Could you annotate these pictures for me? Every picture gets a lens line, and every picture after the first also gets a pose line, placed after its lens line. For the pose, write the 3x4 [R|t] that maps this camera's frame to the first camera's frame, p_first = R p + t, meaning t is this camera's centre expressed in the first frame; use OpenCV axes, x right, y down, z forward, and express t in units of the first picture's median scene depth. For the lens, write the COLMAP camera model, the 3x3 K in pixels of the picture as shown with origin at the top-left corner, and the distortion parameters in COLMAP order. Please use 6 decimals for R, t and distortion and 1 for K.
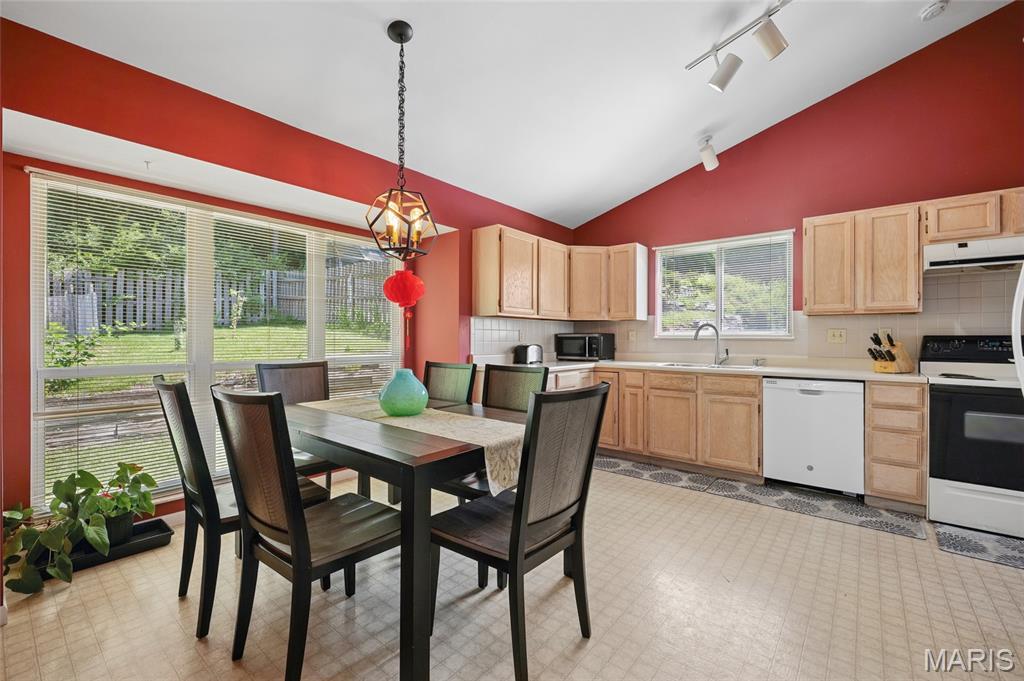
lens RADIAL K [[434.8, 0, 512.0], [0, 434.8, 340.5], [0, 0, 1]] dist [0.000231, -0.000015]
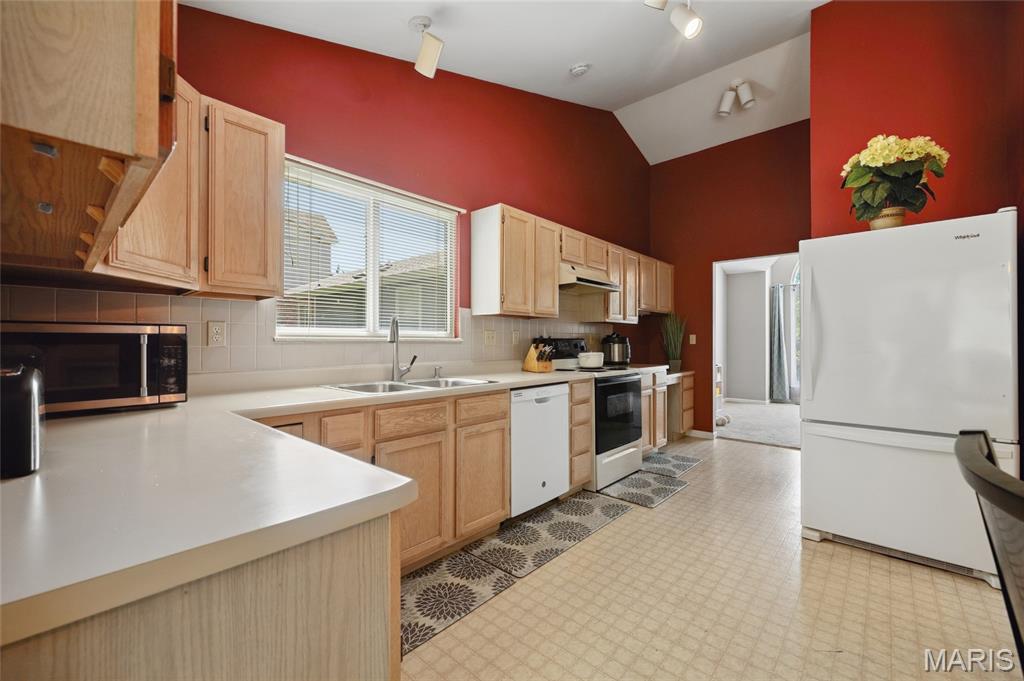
lens RADIAL K [[421.6, 0, 516.2], [0, 421.6, 338.9], [0, 0, 1]] dist [0.013571, 0.000290]
pose [[0.036099, 0.003435, 0.999342, -0.195847], [0.003255, 0.999988, -0.003555, -0.005556], [-0.999343, 0.003381, 0.036088, 1.034467]]
